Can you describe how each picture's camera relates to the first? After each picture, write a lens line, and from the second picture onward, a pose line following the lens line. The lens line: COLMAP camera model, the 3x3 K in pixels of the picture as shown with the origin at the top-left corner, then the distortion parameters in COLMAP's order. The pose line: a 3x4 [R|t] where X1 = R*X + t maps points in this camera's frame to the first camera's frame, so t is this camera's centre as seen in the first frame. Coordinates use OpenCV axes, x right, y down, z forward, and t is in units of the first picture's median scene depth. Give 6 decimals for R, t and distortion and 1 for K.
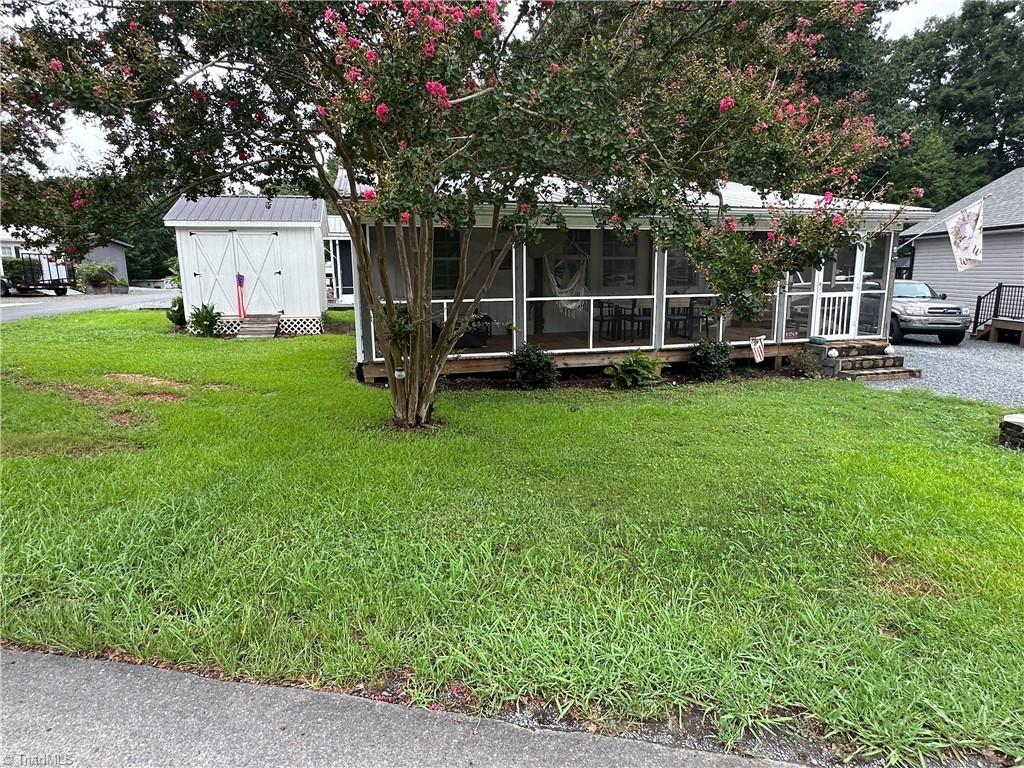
lens RADIAL K [[578.2, 0, 515.5], [0, 578.2, 381.4], [0, 0, 1]] dist [-0.003466, -0.000889]
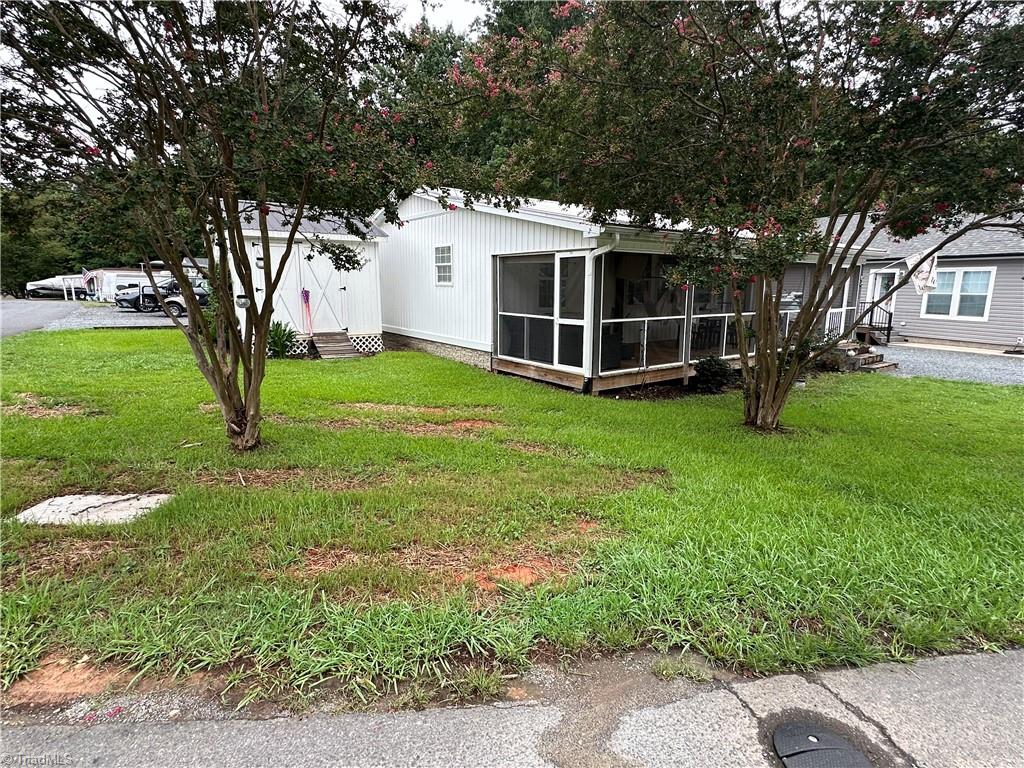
lens RADIAL K [[525.9, 0, 515.7], [0, 525.9, 381.1], [0, 0, 1]] dist [-0.003087, -0.000611]
pose [[0.930631, -0.053163, 0.362078, -0.491868], [0.055161, 0.998466, 0.004826, -0.025273], [-0.361779, 0.015481, 0.932135, 0.096493]]
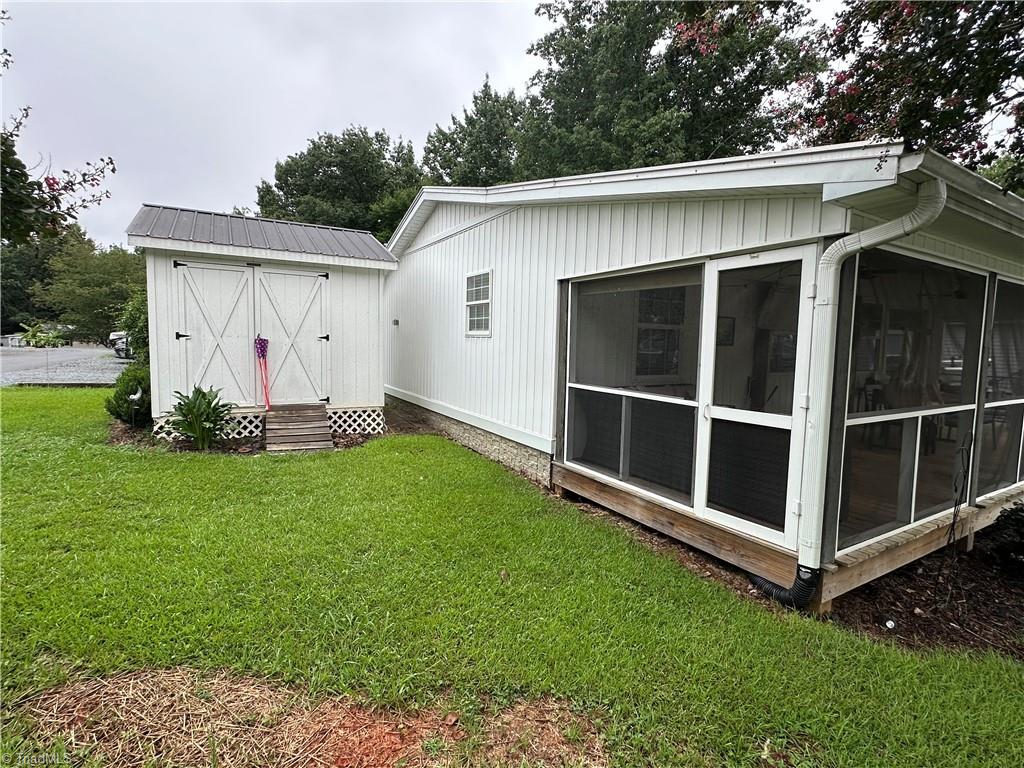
lens RADIAL K [[488.3, 0, 515.7], [0, 488.3, 383.4], [0, 0, 1]] dist [-0.004665, 0.000517]
pose [[0.962217, 0.008886, 0.272140, -0.373927], [0.018950, 0.994858, -0.099486, -0.087067], [-0.271624, 0.100884, 0.957101, 0.470424]]
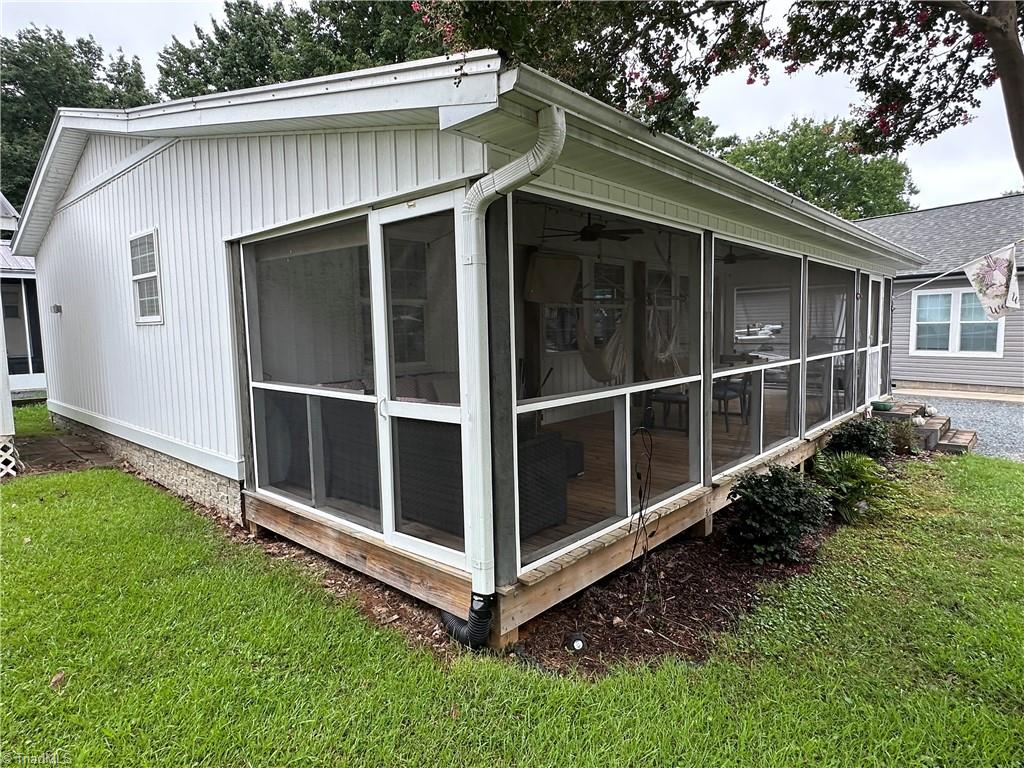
lens RADIAL K [[594.6, 0, 516.0], [0, 594.6, 384.4], [0, 0, 1]] dist [-0.006947, 0.002494]
pose [[0.836318, -0.059705, 0.544984, -0.284949], [0.114361, 0.991184, -0.066907, -0.083005], [-0.536184, 0.118280, 0.835773, 0.458308]]
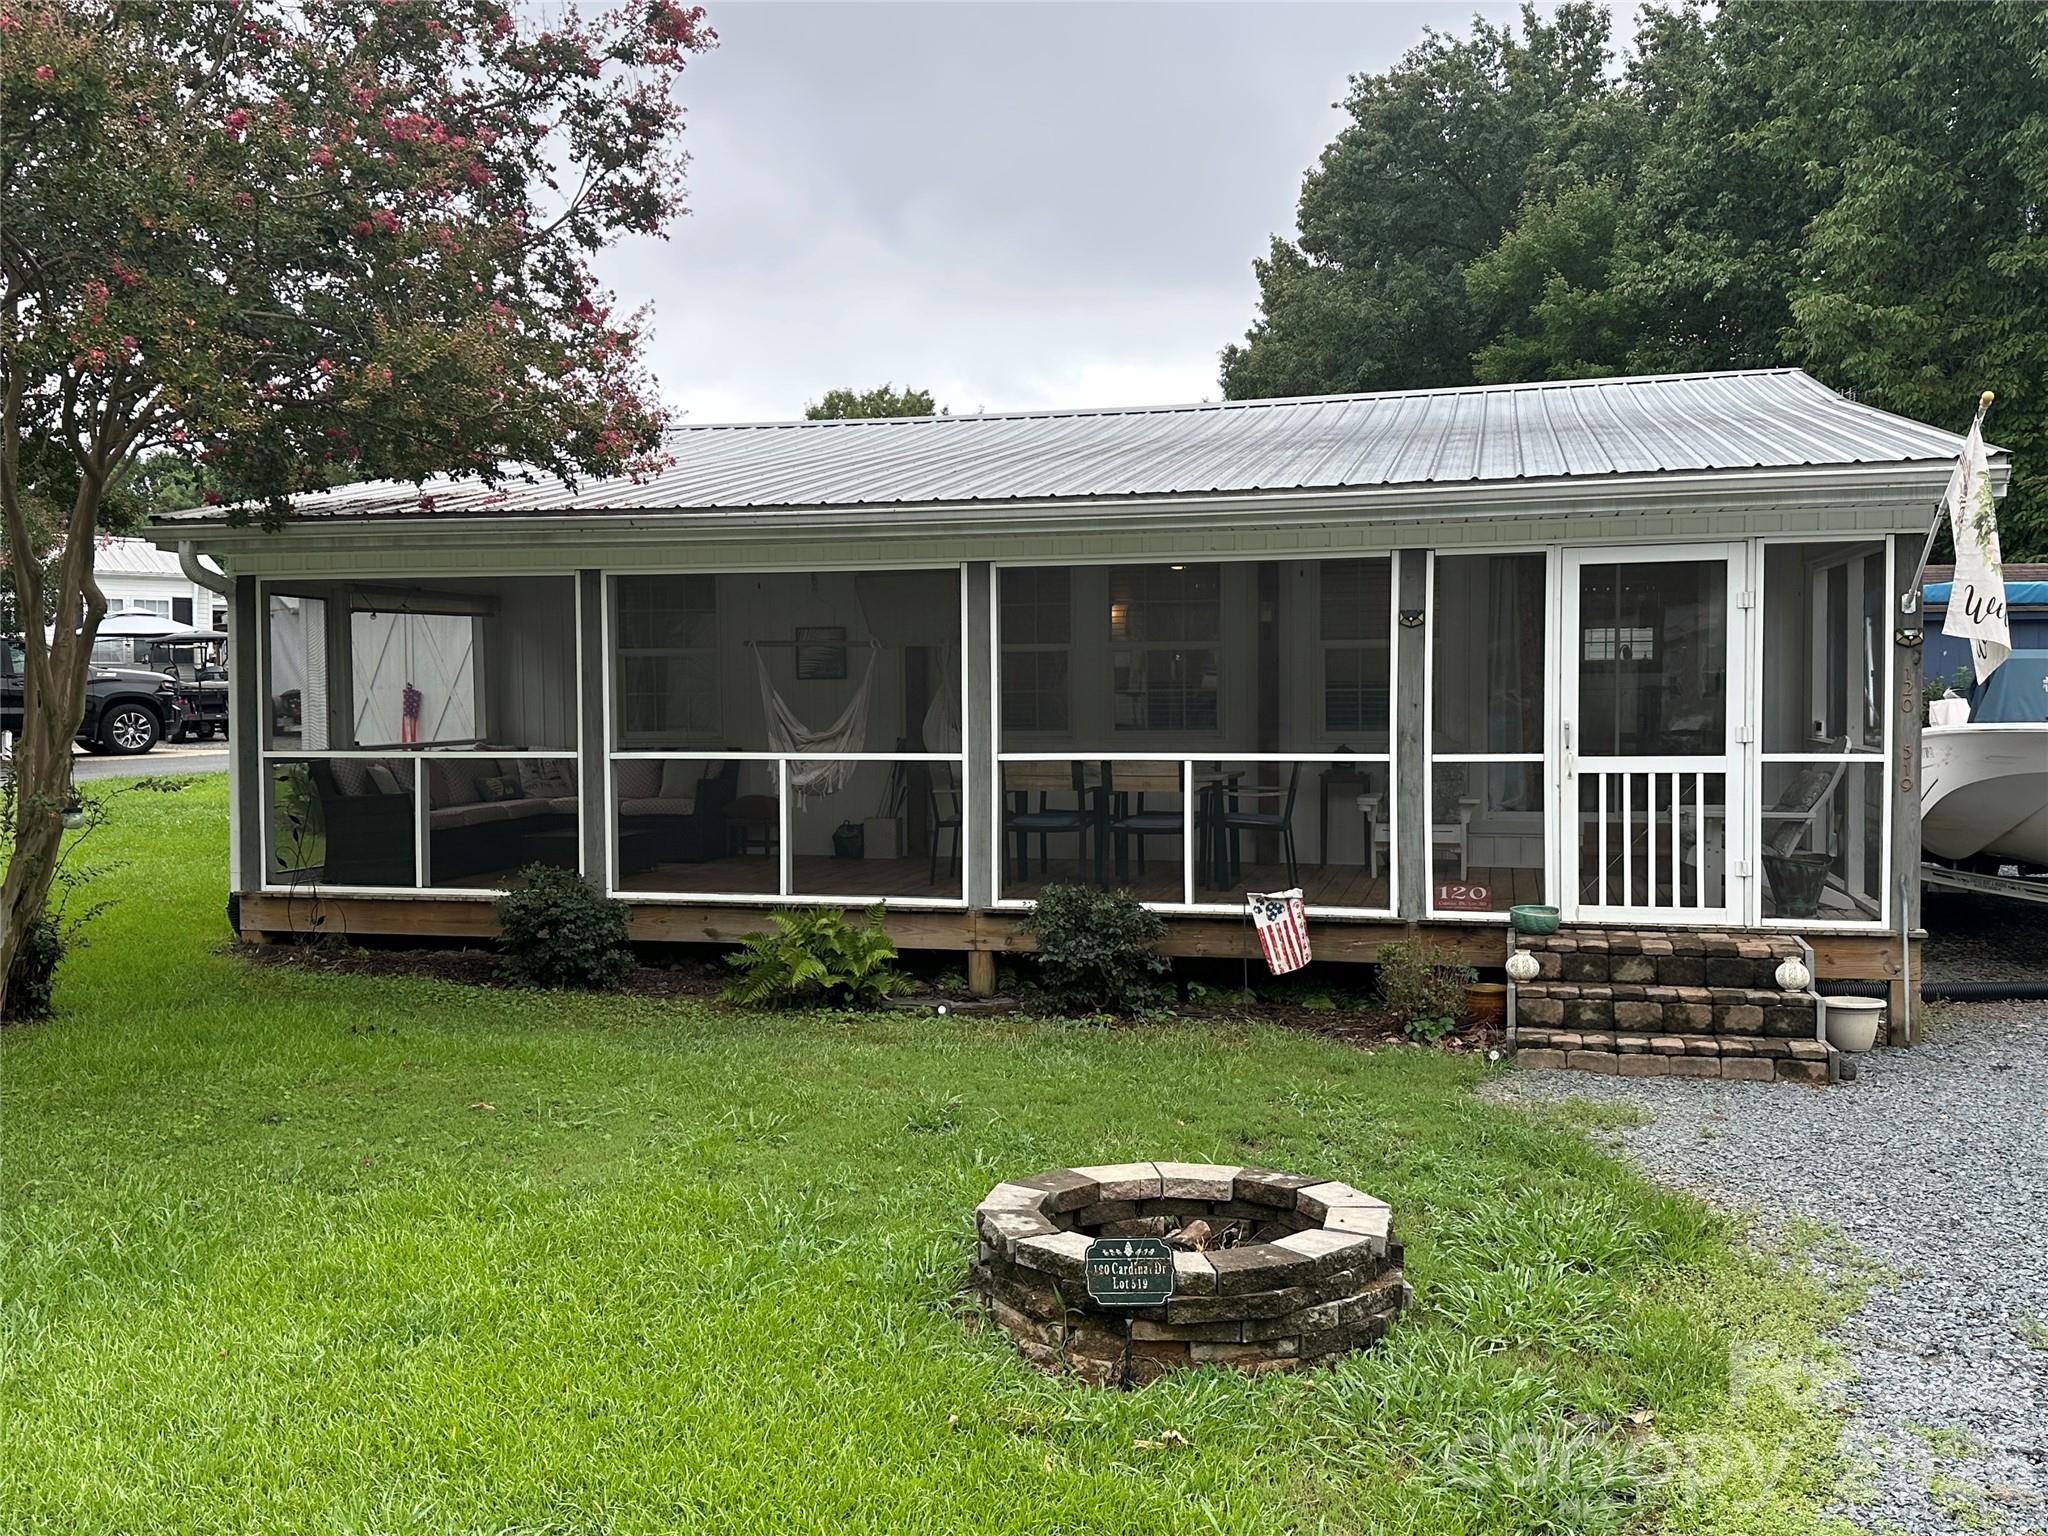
lens RADIAL K [[1738.1, 0, 1027.3], [0, 1738.1, 762.9], [0, 0, 1]] dist [0.048455, -0.001655]
pose [[0.868927, 0.023403, -0.494386, 0.600341], [-0.086719, 0.990628, -0.105524, -0.027770], [0.487283, 0.134566, 0.862814, 0.083795]]
